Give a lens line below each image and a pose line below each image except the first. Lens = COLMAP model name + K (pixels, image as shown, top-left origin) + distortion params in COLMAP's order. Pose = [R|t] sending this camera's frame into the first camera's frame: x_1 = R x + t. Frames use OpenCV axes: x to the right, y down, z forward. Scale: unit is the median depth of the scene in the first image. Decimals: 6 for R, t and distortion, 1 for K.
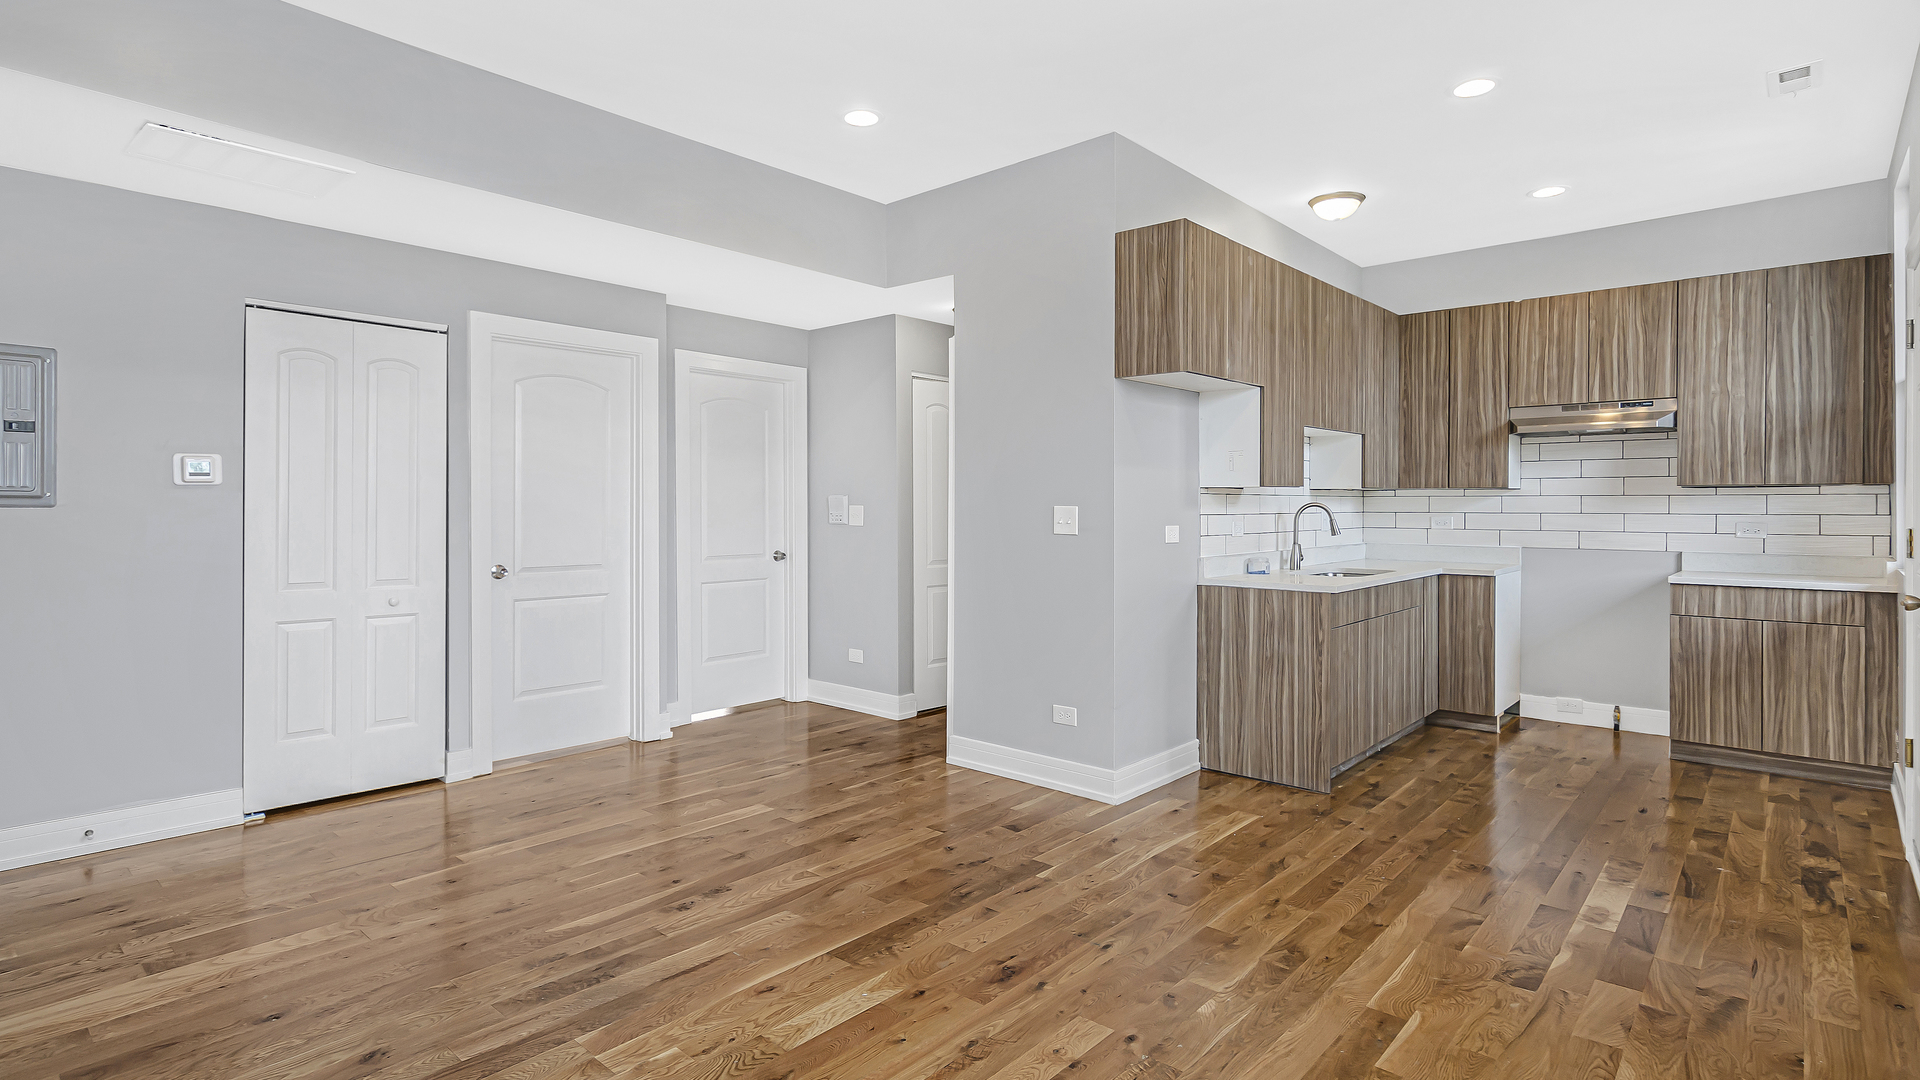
lens RADIAL K [[952.5, 0, 937.4], [0, 952.5, 514.5], [0, 0, 1]] dist [-0.005879, 0.005160]
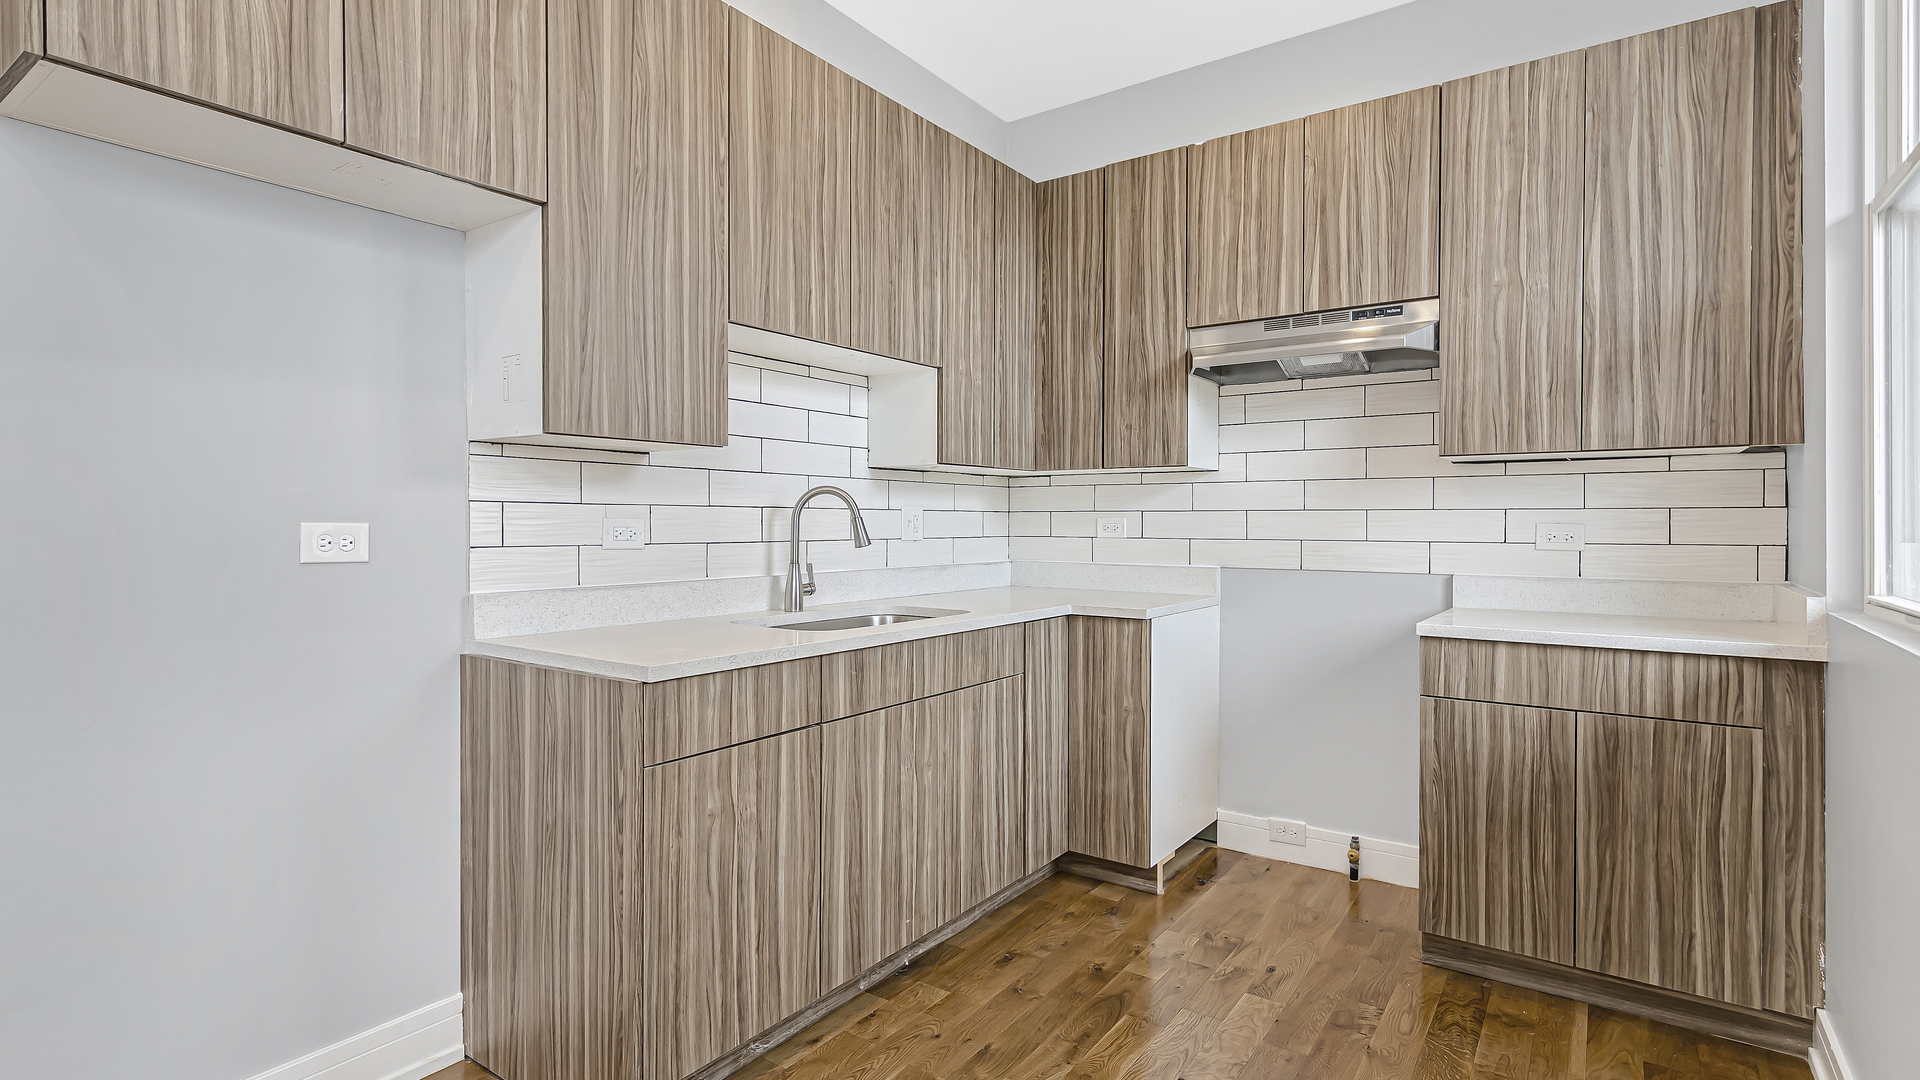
lens RADIAL K [[952.5, 0, 961.8], [0, 952.5, 533.6], [0, 0, 1]] dist [-0.005879, 0.005160]
pose [[0.990582, -0.000253, 0.136923, 0.469405], [-0.000199, 0.999995, 0.003285, 0.014499], [-0.136923, -0.003282, 0.990576, 0.538057]]
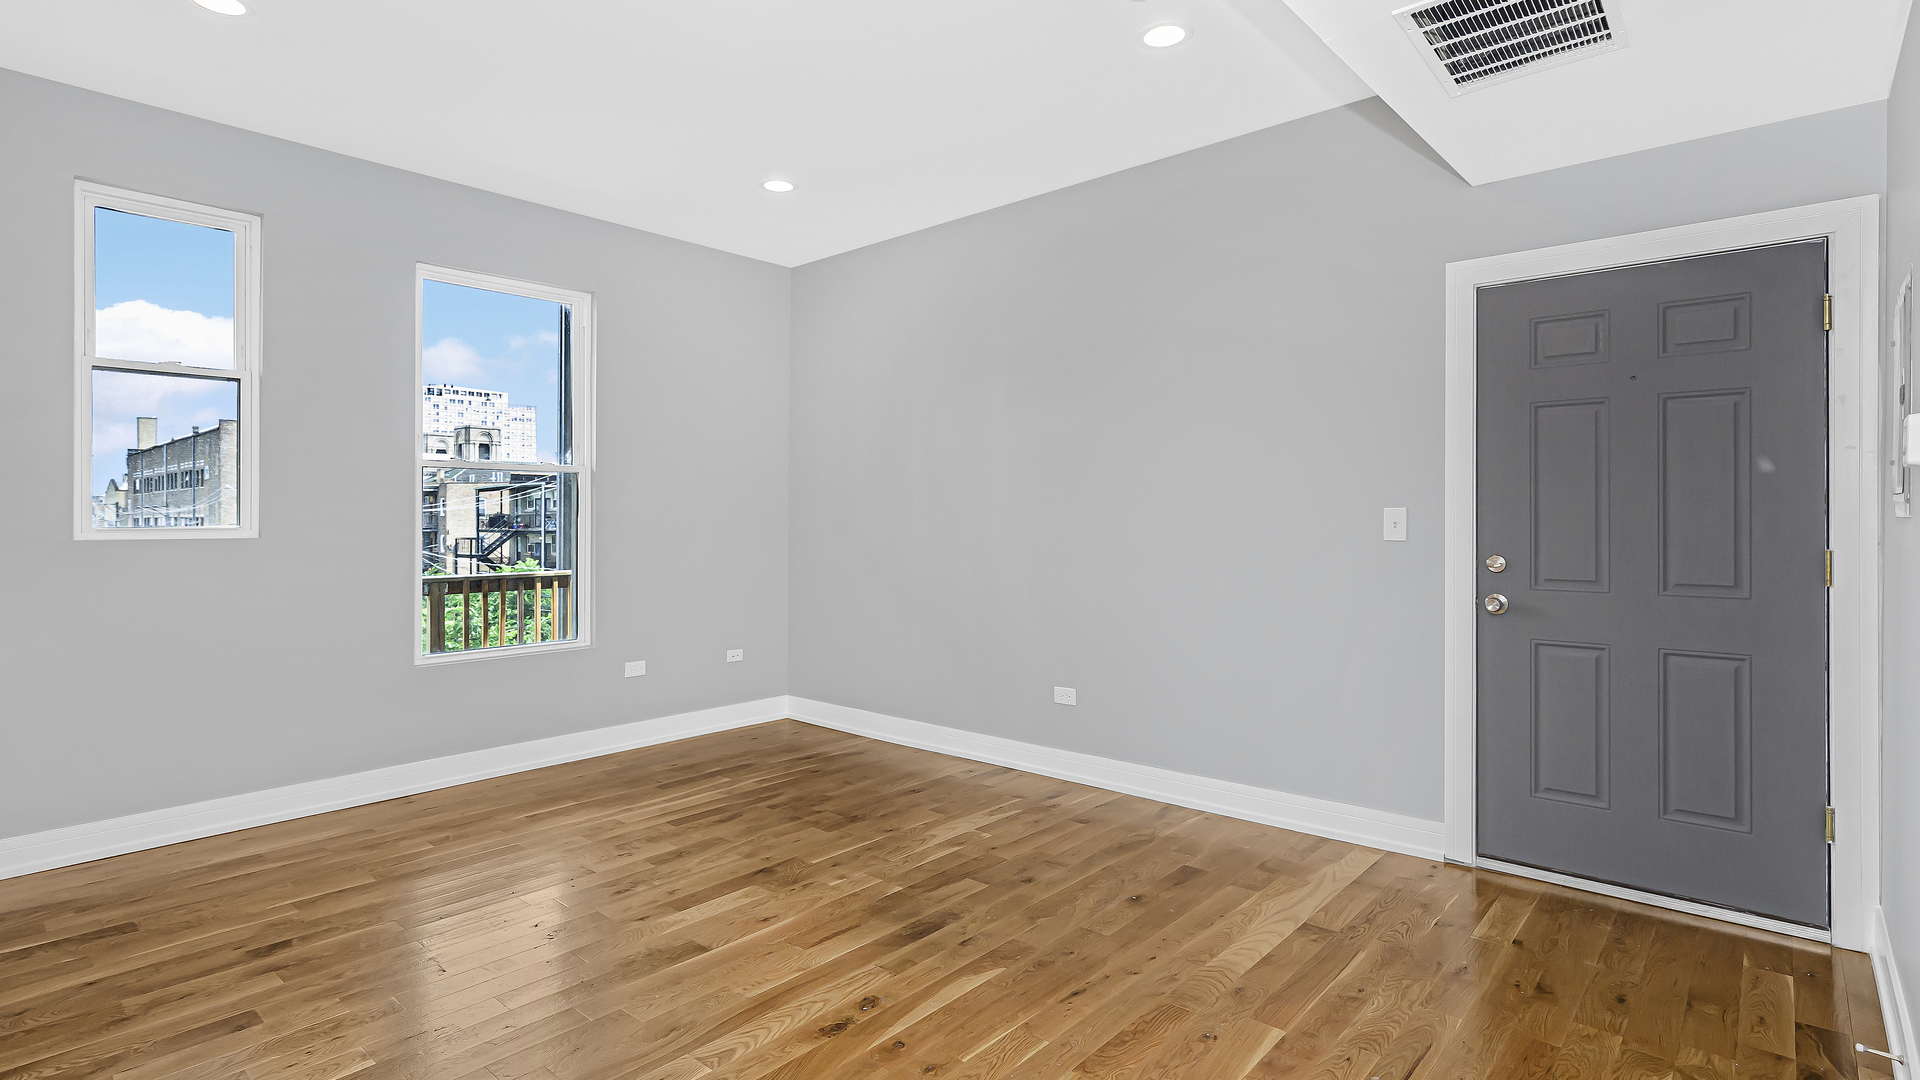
lens RADIAL K [[952.5, 0, 945.9], [0, 952.5, 522.5], [0, 0, 1]] dist [-0.005879, 0.005160]
pose [[-0.999929, 0.000000, -0.011885, -0.215113], [-0.000188, 0.999875, 0.015784, -0.012463], [0.011883, 0.015785, -0.999805, 1.218896]]
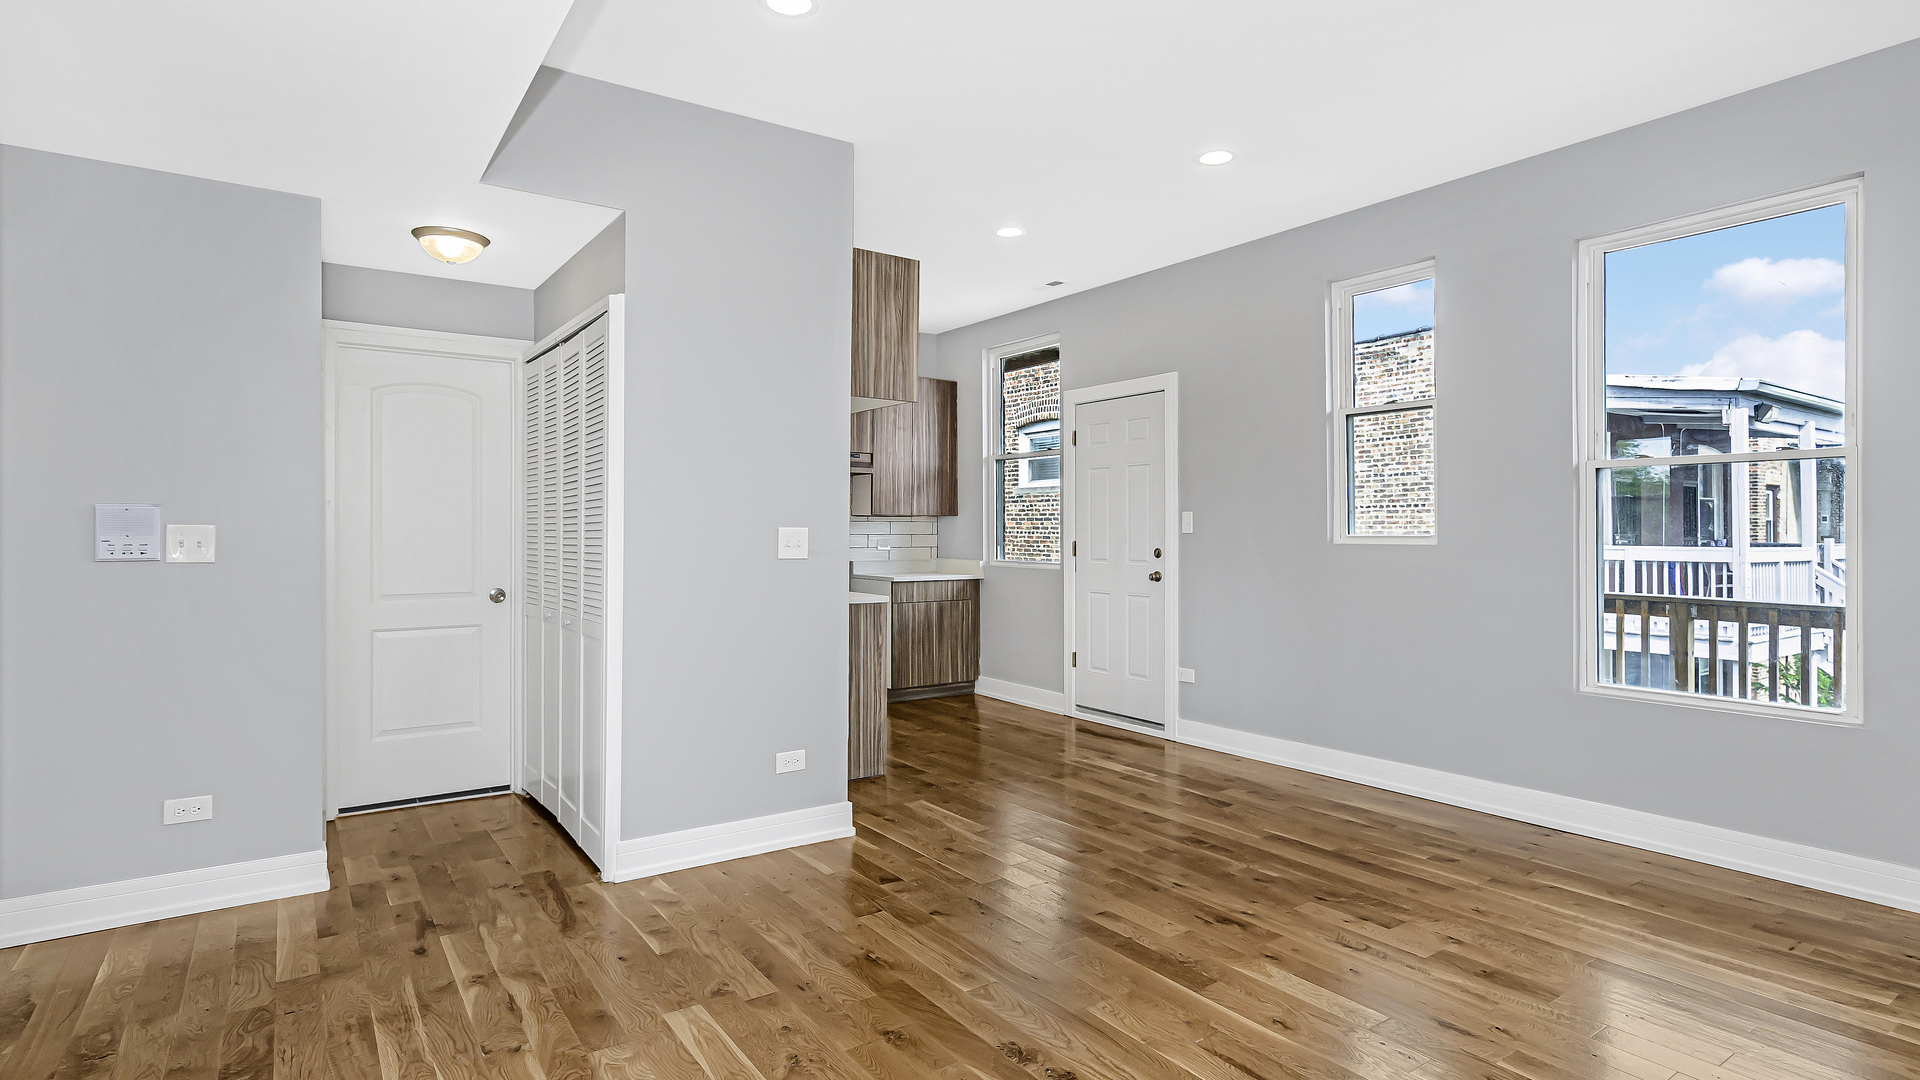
lens RADIAL K [[952.5, 0, 957.8], [0, 952.5, 527.6], [0, 0, 1]] dist [-0.005879, 0.005160]
pose [[0.220616, 0.003563, 0.975354, -0.660521], [0.009480, 0.999938, -0.005797, -0.001426], [-0.975315, 0.010526, 0.220568, 0.609207]]
